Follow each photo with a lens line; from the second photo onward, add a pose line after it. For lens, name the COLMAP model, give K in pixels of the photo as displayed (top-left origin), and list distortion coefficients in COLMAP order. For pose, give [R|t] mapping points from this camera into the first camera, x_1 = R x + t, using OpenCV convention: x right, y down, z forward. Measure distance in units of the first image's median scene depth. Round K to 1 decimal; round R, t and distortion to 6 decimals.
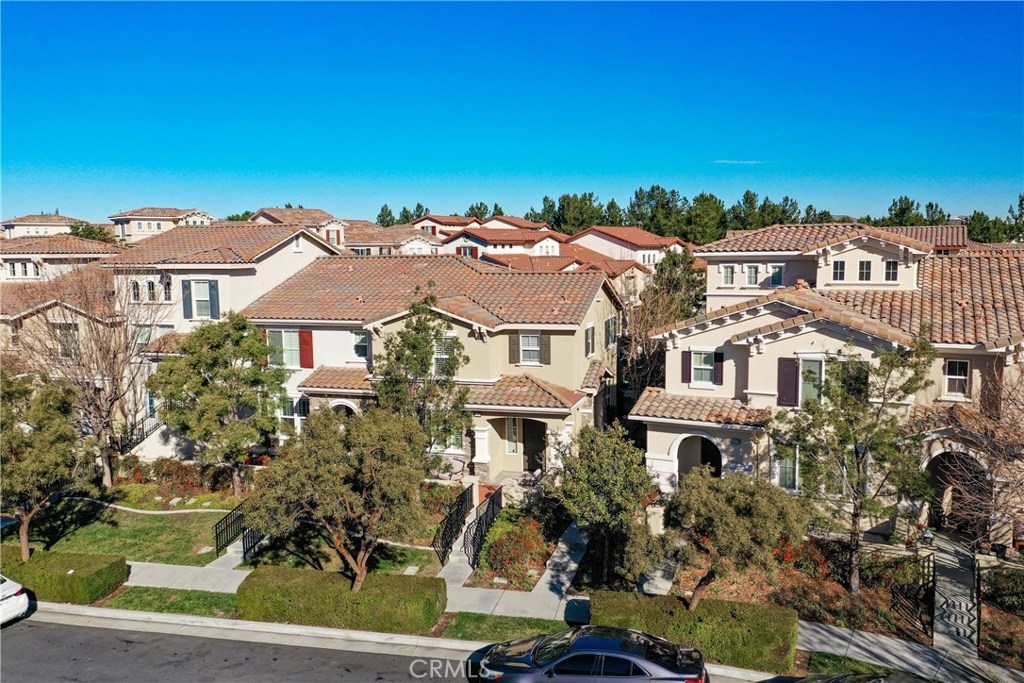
lens RADIAL K [[827.0, 0, 512.0], [0, 827.0, 340.9], [0, 0, 1]] dist [0.009474, -0.010079]
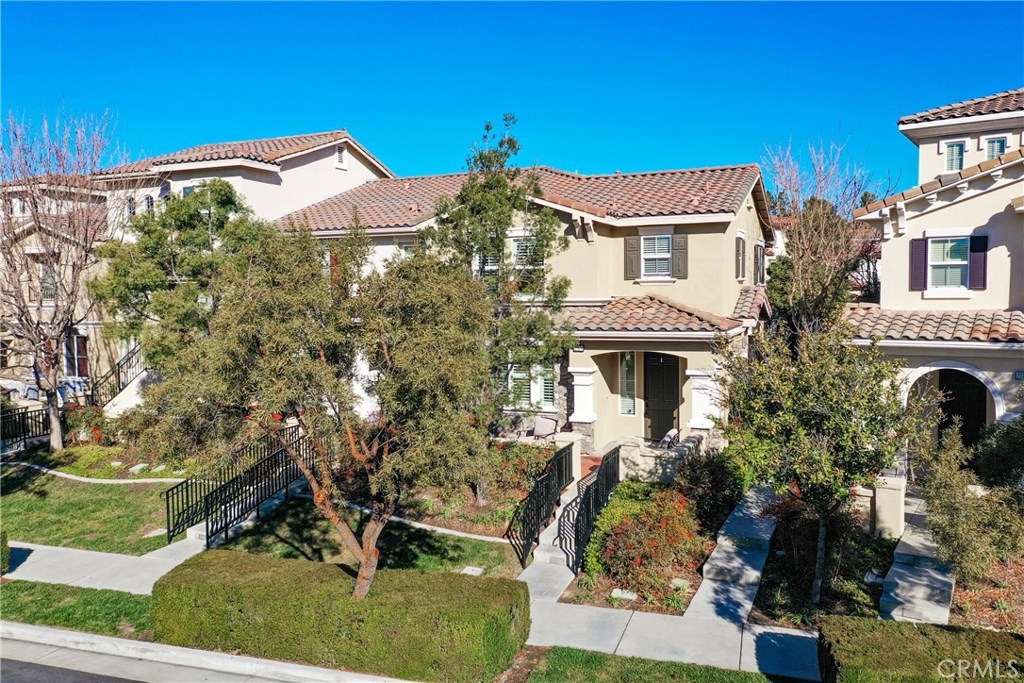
lens RADIAL K [[827.0, 0, 511.7], [0, 827.0, 342.4], [0, 0, 1]] dist [0.009474, -0.010079]
pose [[0.994962, 0.008136, -0.099927, -0.031989], [-0.012543, 0.998973, -0.043548, 0.128440], [0.099470, 0.044582, 0.994041, 0.379222]]
